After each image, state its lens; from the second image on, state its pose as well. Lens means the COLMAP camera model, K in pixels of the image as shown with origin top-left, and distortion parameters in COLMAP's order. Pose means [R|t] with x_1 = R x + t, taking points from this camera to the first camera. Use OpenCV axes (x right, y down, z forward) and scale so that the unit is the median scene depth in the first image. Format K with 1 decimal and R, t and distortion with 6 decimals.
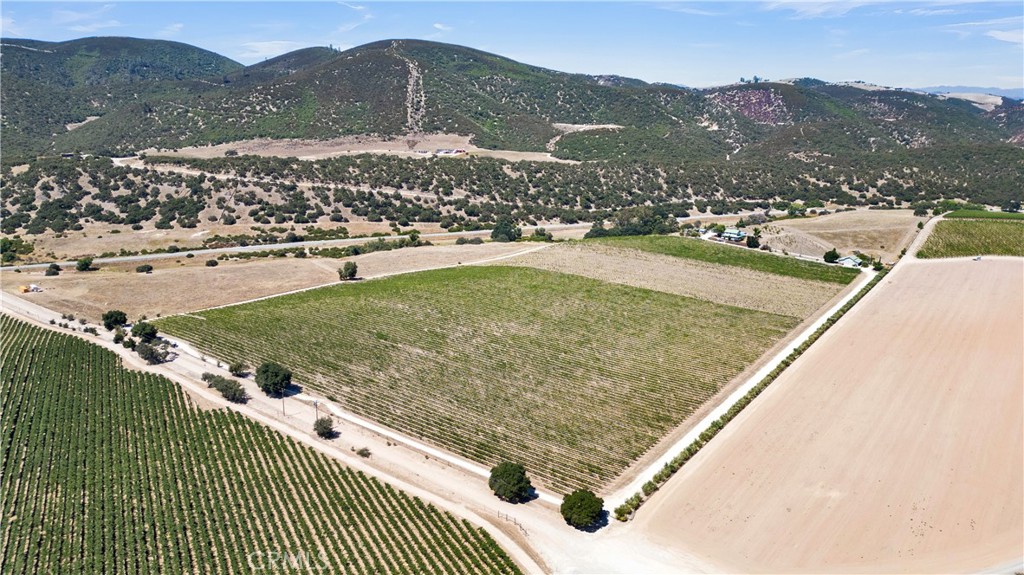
lens RADIAL K [[713.2, 0, 510.9], [0, 713.2, 282.3], [0, 0, 1]] dist [0.087239, -0.095810]
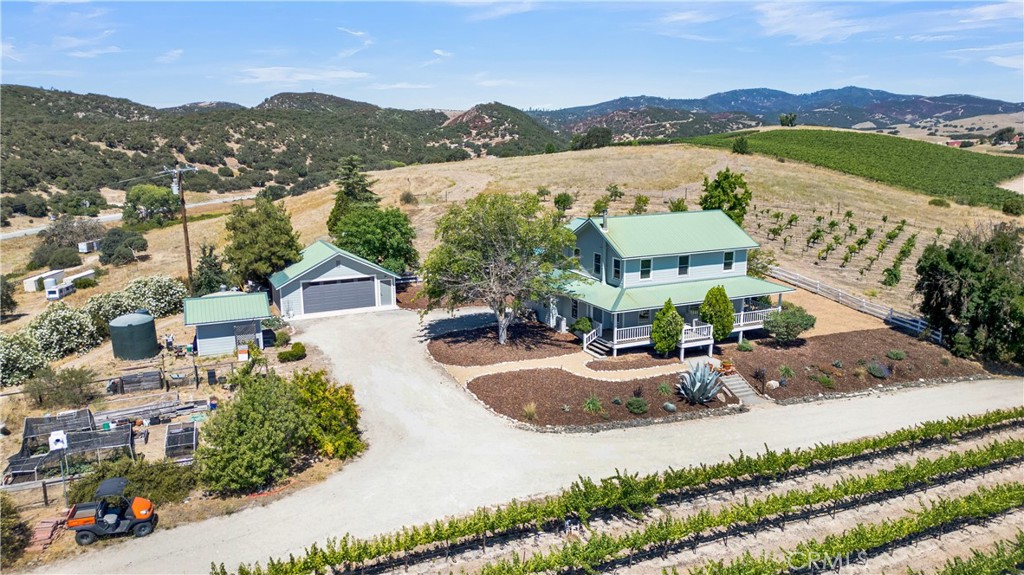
lens RADIAL K [[715.9, 0, 505.4], [0, 715.9, 285.7], [0, 0, 1]] dist [0.072094, -0.090861]
pose [[0.444763, -0.198877, 0.873289, 0.175125], [0.241919, 0.965470, 0.096662, -0.059472], [-0.862358, 0.168273, 0.477517, 0.752781]]
